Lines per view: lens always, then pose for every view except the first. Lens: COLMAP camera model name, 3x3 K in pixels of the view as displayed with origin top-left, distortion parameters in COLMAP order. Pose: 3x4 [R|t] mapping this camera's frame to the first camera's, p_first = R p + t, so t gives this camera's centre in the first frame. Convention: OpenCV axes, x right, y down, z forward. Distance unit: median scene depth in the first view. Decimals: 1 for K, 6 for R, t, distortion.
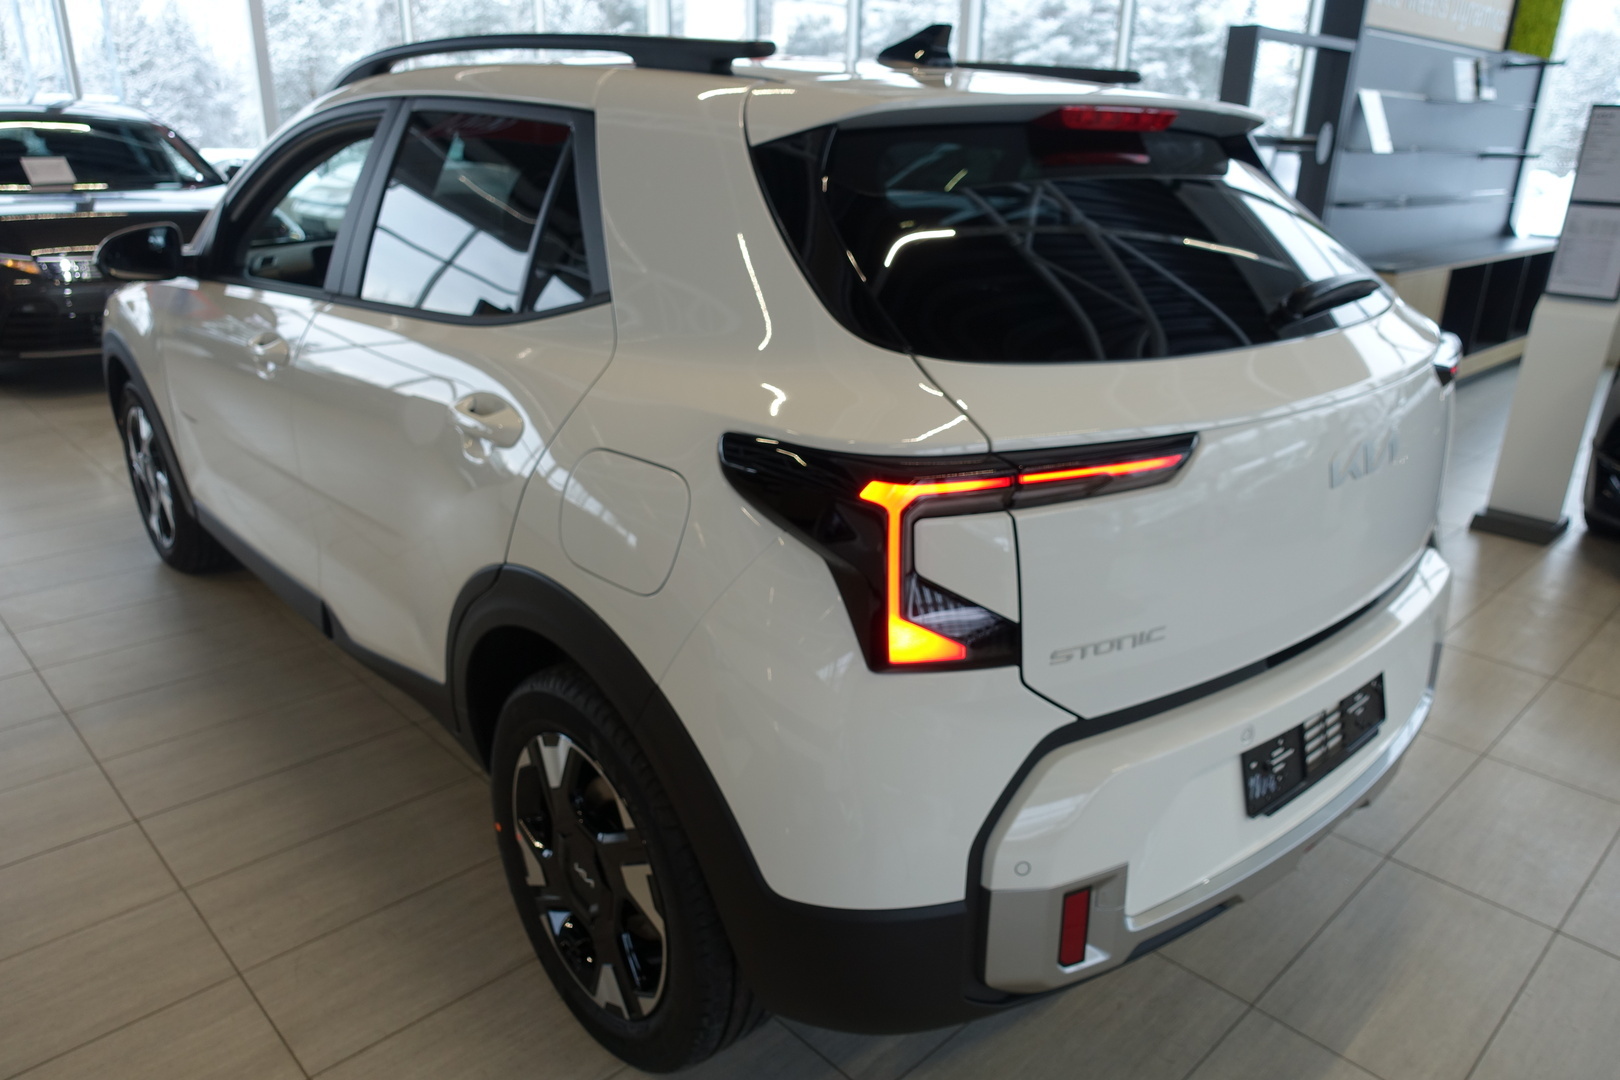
lens RADIAL K [[1096.4, 0, 796.5], [0, 1096.4, 534.1], [0, 0, 1]] dist [-0.002717, -0.007804]
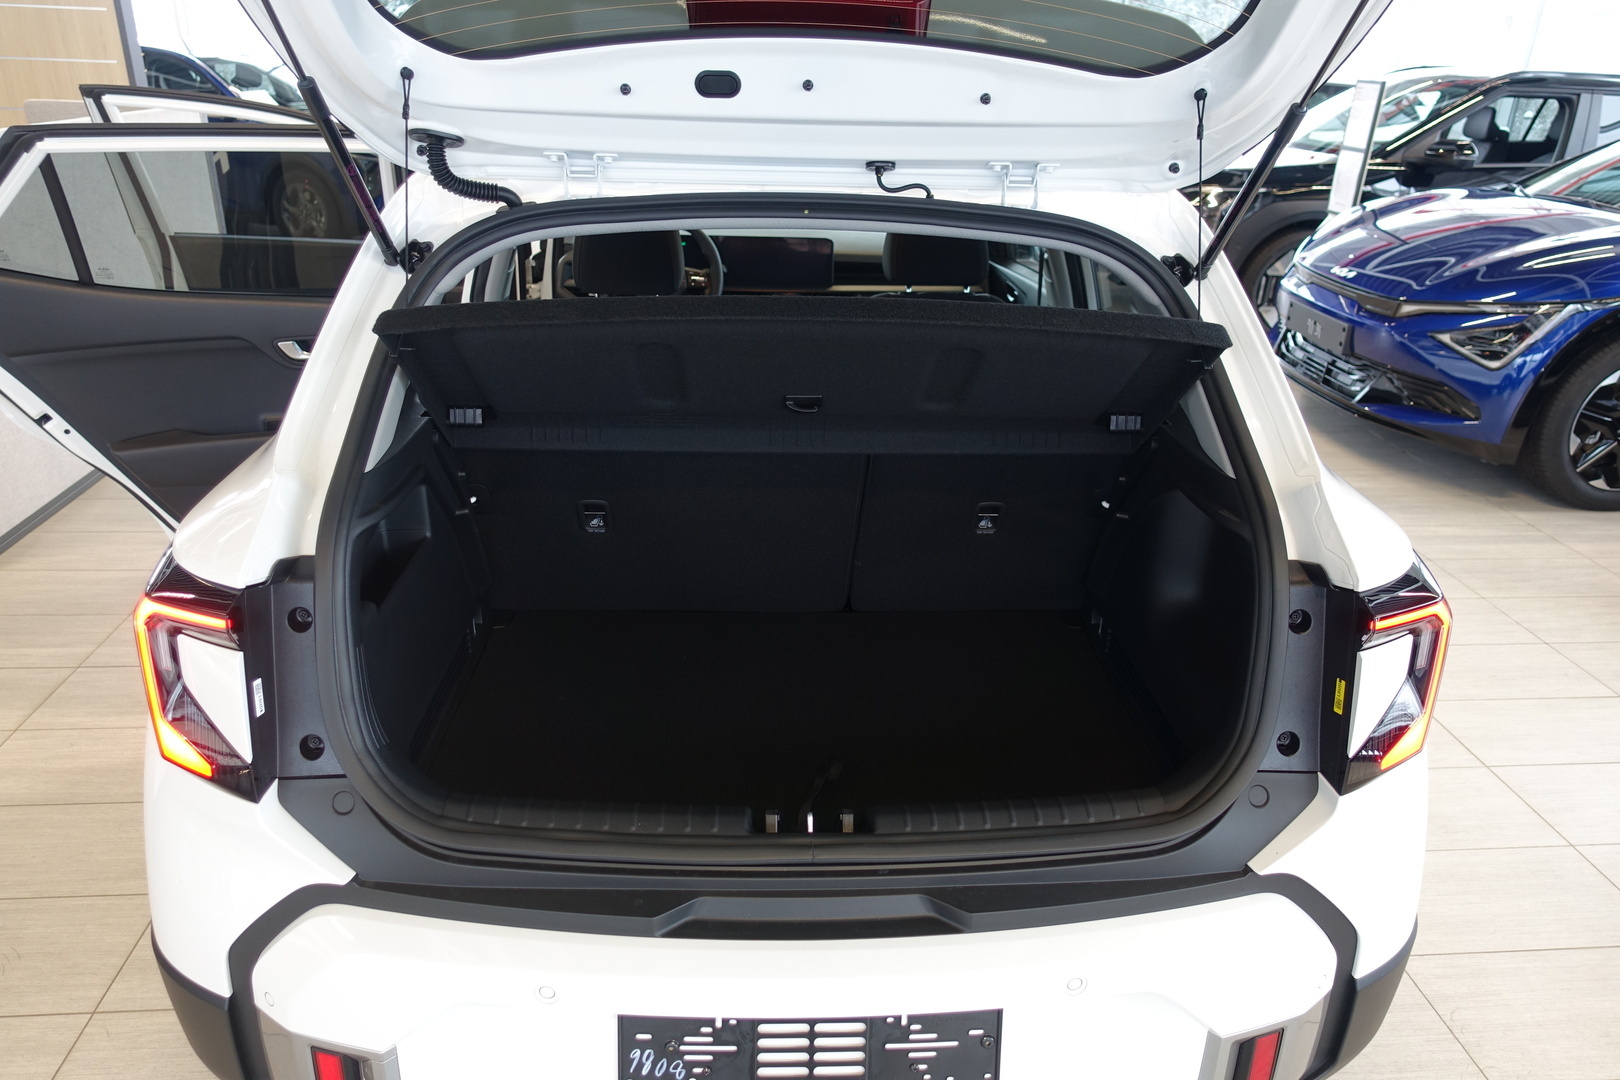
lens RADIAL K [[1096.4, 0, 796.5], [0, 1096.4, 534.1], [0, 0, 1]] dist [-0.002717, -0.007804]
pose [[0.779359, 0.256151, -0.571827, 1.035122], [-0.227746, 0.966007, 0.122322, -0.331553], [0.583722, 0.034899, 0.811203, 0.460391]]
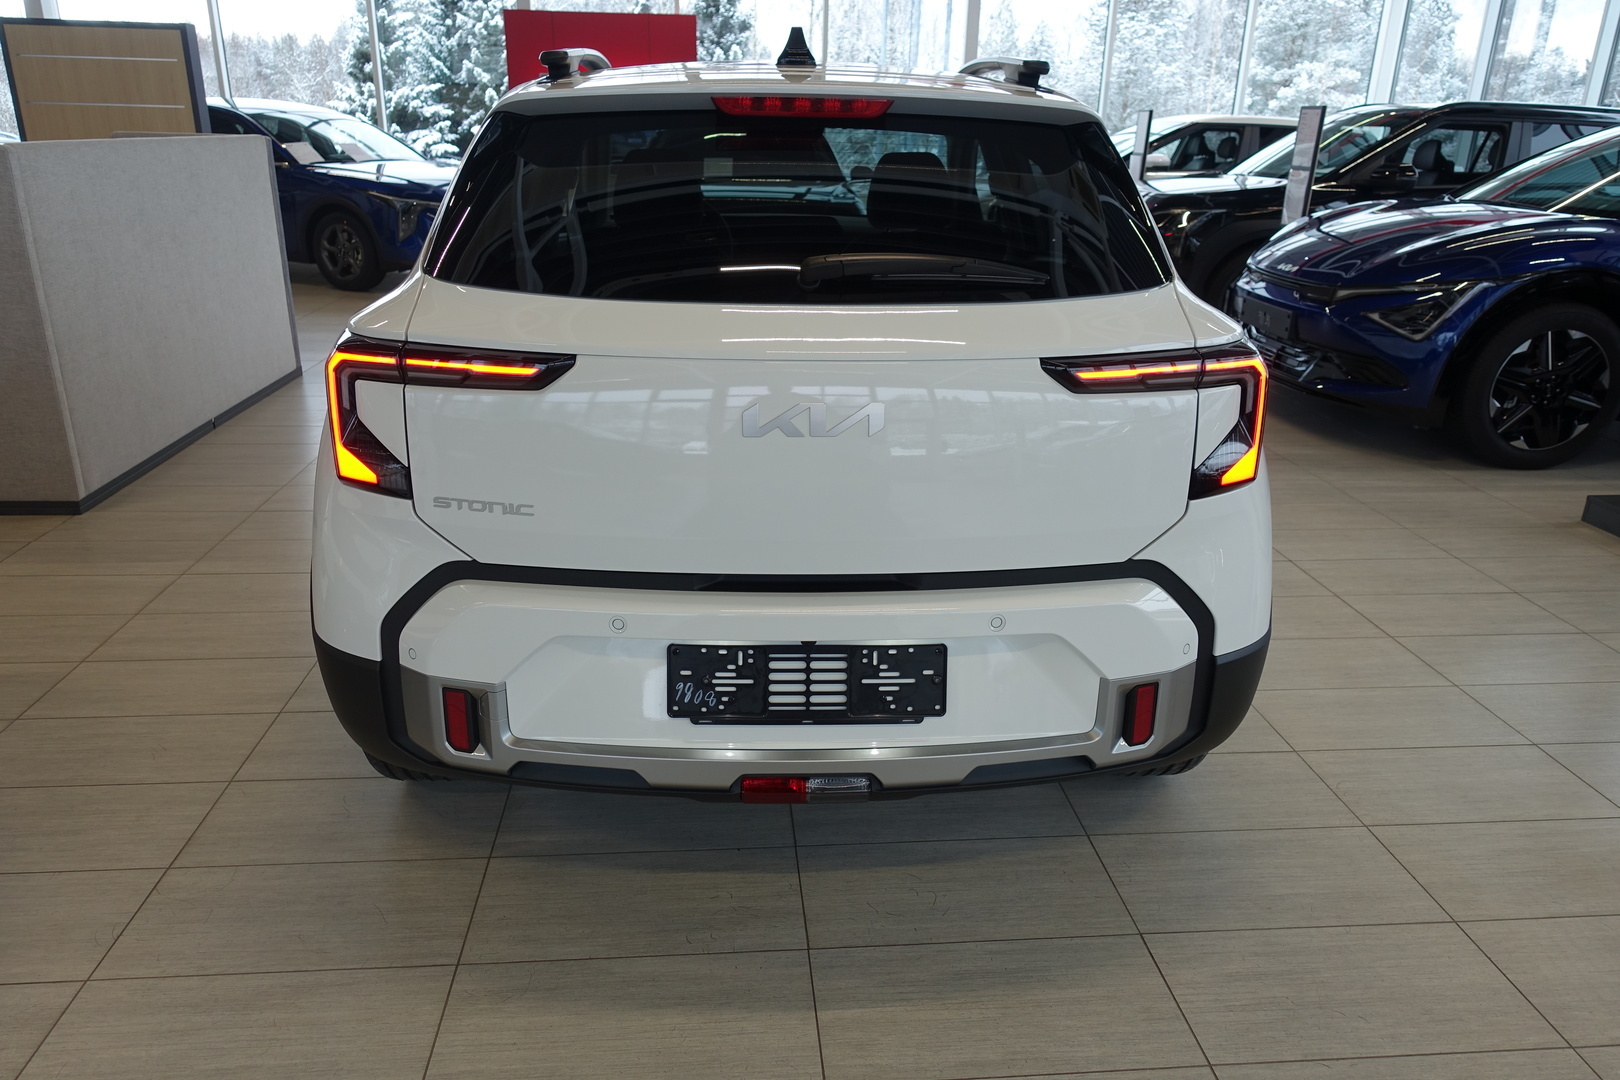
lens RADIAL K [[1096.4, 0, 796.5], [0, 1096.4, 534.1], [0, 0, 1]] dist [-0.002717, -0.007804]
pose [[0.778103, 0.213403, -0.590775, 1.348434], [-0.218866, 0.973689, 0.063455, -0.030214], [0.588772, 0.079926, 0.804338, 0.173667]]
